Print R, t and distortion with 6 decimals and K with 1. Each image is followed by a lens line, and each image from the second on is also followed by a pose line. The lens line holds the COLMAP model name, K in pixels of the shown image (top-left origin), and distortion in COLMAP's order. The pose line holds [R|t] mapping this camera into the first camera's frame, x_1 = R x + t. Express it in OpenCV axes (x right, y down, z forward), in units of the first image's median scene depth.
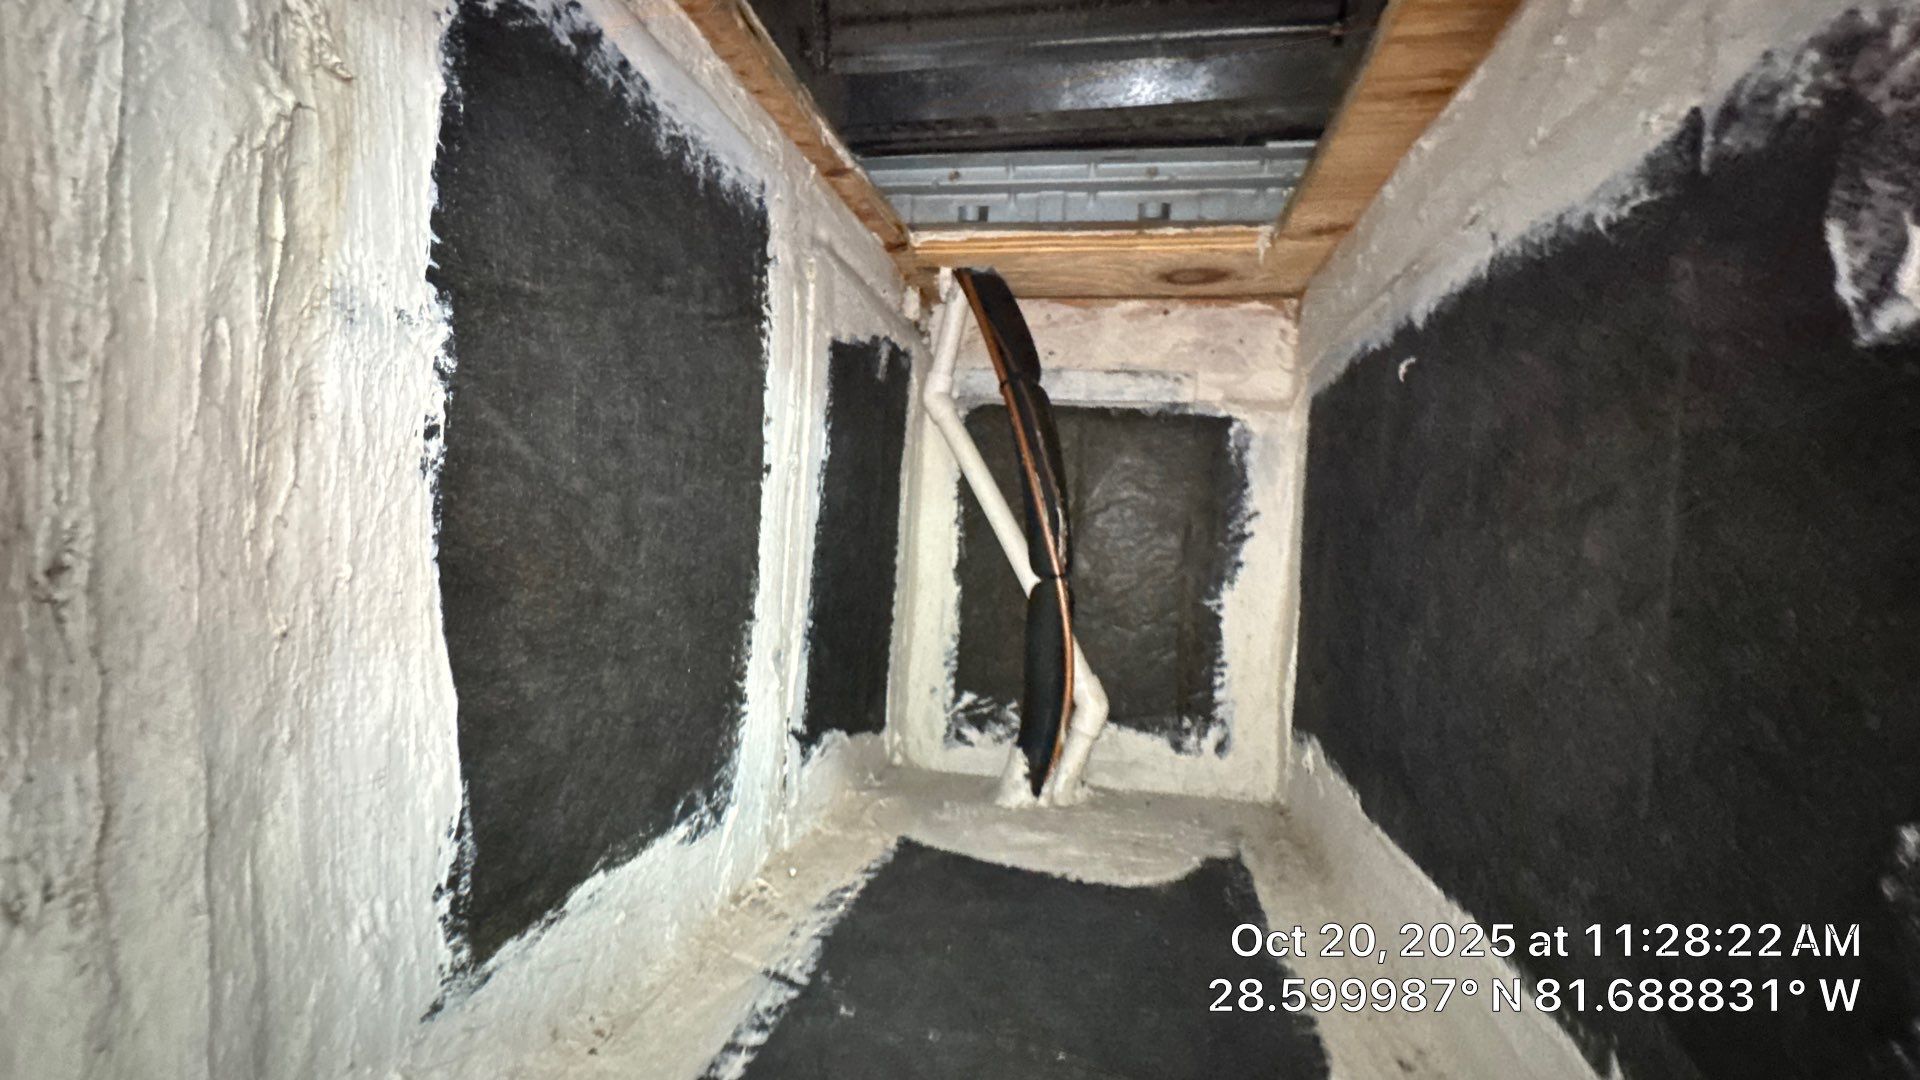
lens RADIAL K [[769.9, 0, 960.1], [0, 769.9, 540.3], [0, 0, 1]] dist [-0.007561, 0.001767]
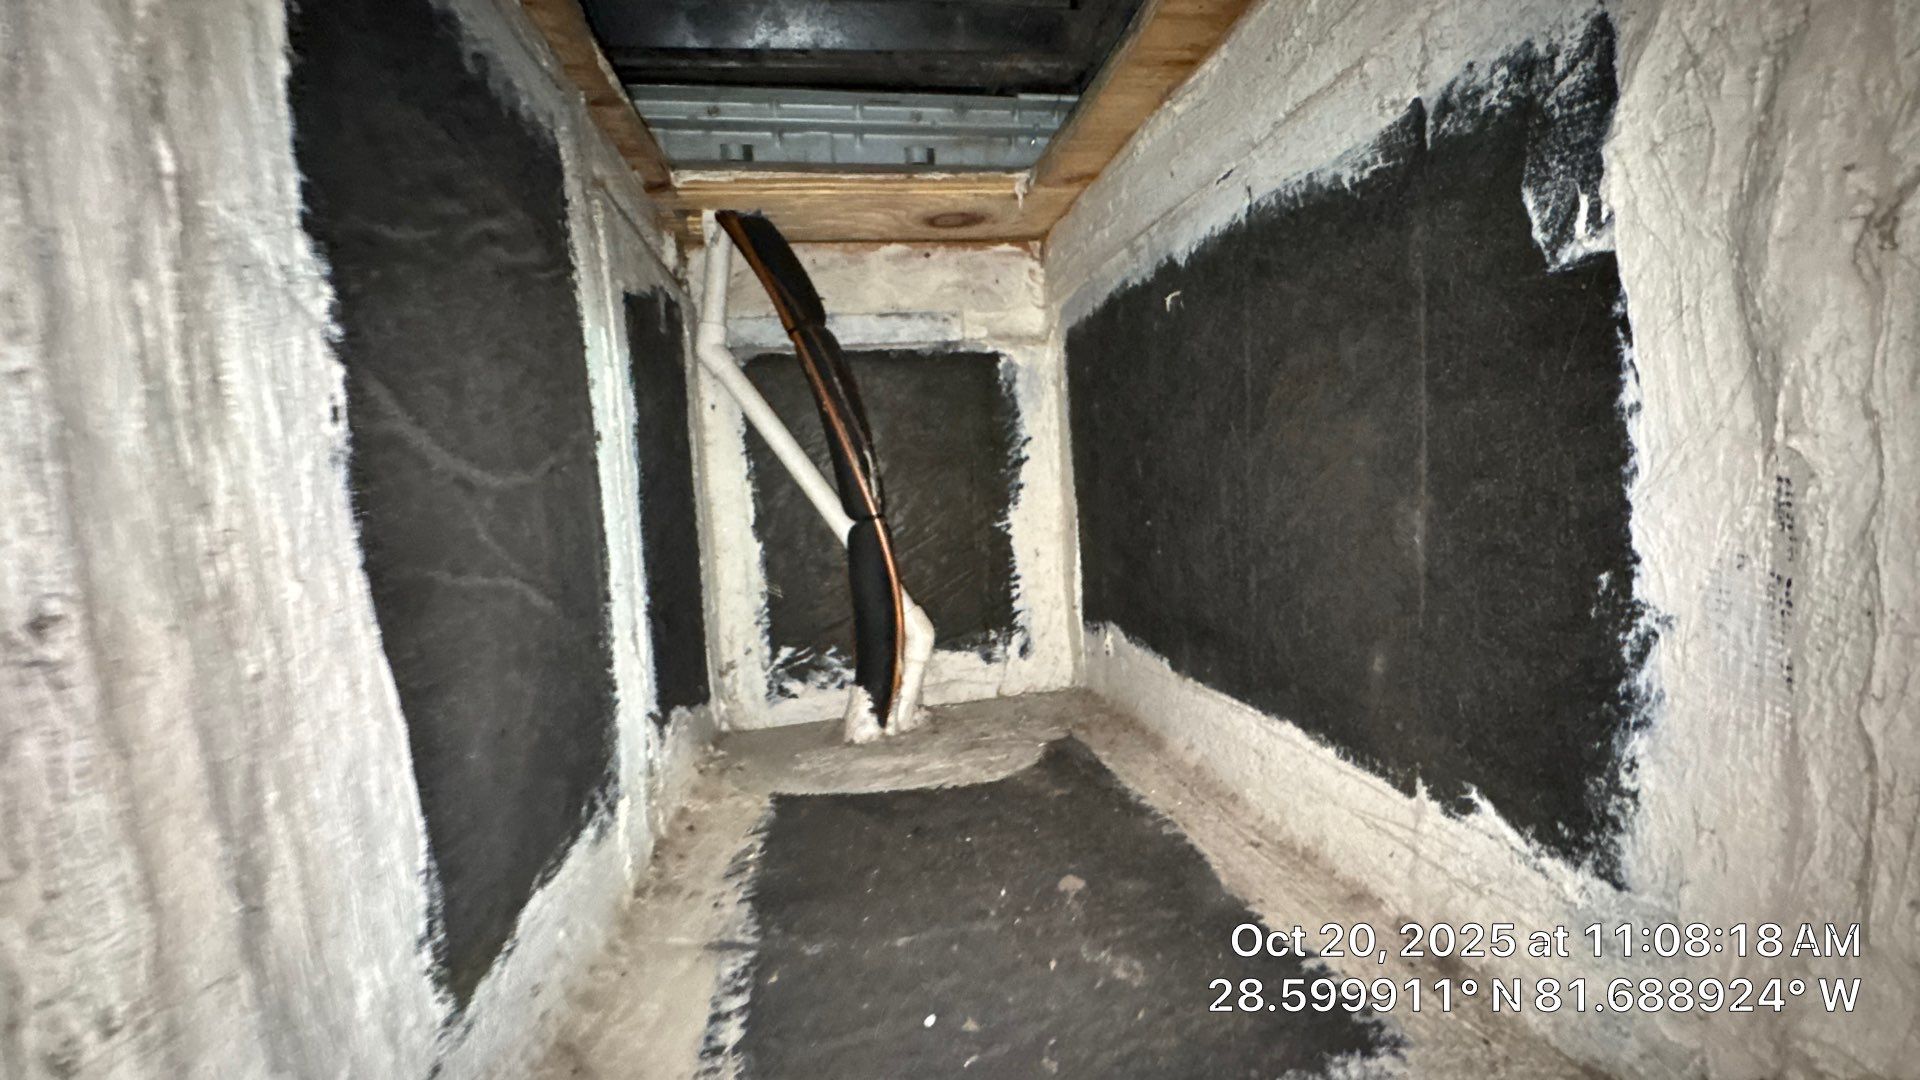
lens RADIAL K [[769.9, 0, 957.3], [0, 769.9, 540.6], [0, 0, 1]] dist [-0.007561, 0.001767]
pose [[0.925437, -0.142958, 0.350899, -0.152872], [0.119278, 0.988925, 0.088318, -0.000162], [-0.359639, -0.039878, 0.932239, -0.007357]]
